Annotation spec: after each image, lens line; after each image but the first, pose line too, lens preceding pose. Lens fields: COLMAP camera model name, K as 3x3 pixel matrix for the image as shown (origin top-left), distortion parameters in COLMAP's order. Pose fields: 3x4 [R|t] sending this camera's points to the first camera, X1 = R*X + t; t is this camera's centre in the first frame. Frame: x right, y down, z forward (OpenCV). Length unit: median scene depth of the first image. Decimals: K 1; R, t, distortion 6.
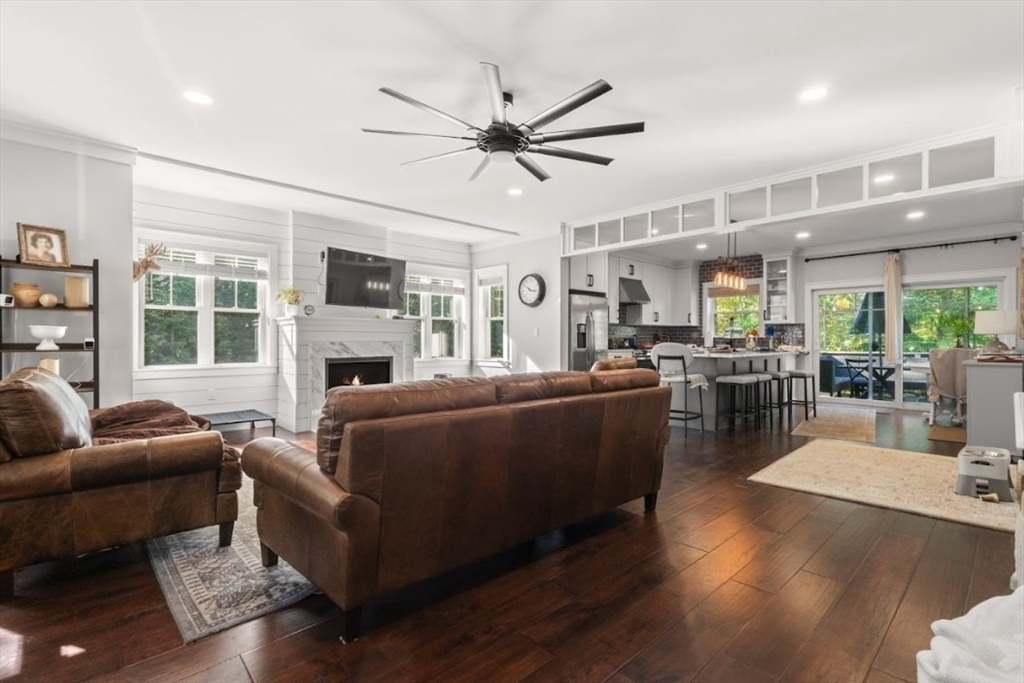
lens RADIAL K [[475.0, 0, 510.1], [0, 475.0, 339.9], [0, 0, 1]] dist [-0.000310, -0.000142]
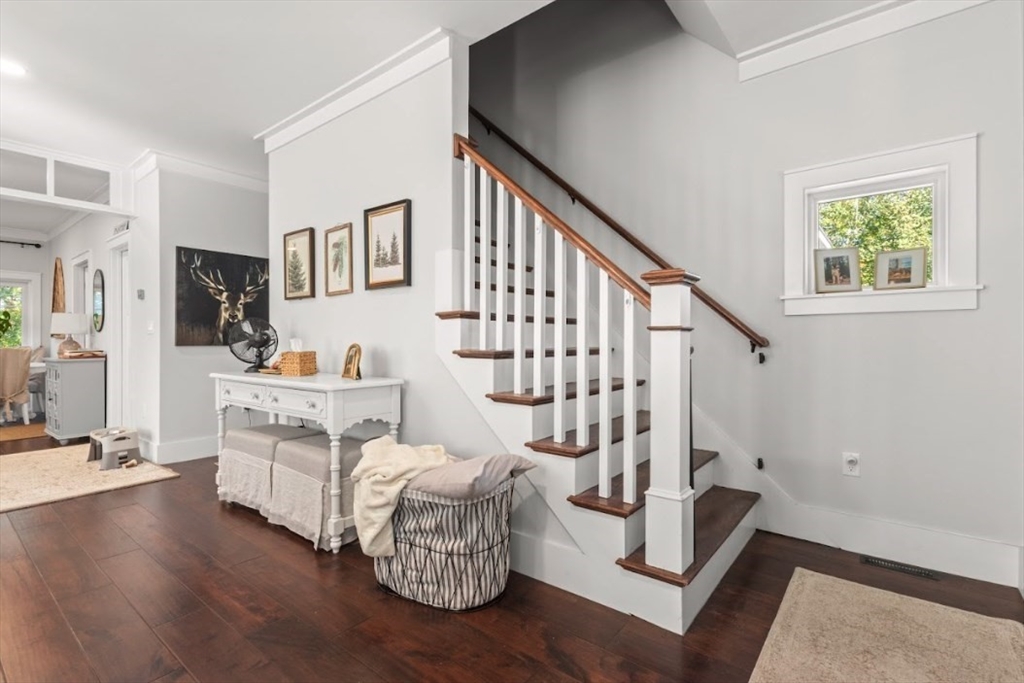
lens RADIAL K [[475.0, 0, 510.3], [0, 475.0, 339.5], [0, 0, 1]] dist [-0.000310, -0.000142]
pose [[-0.154455, -0.003687, 0.987993, -0.340828], [0.002701, 0.999988, 0.004154, -0.001118], [-0.987996, 0.003311, -0.154443, 0.170636]]
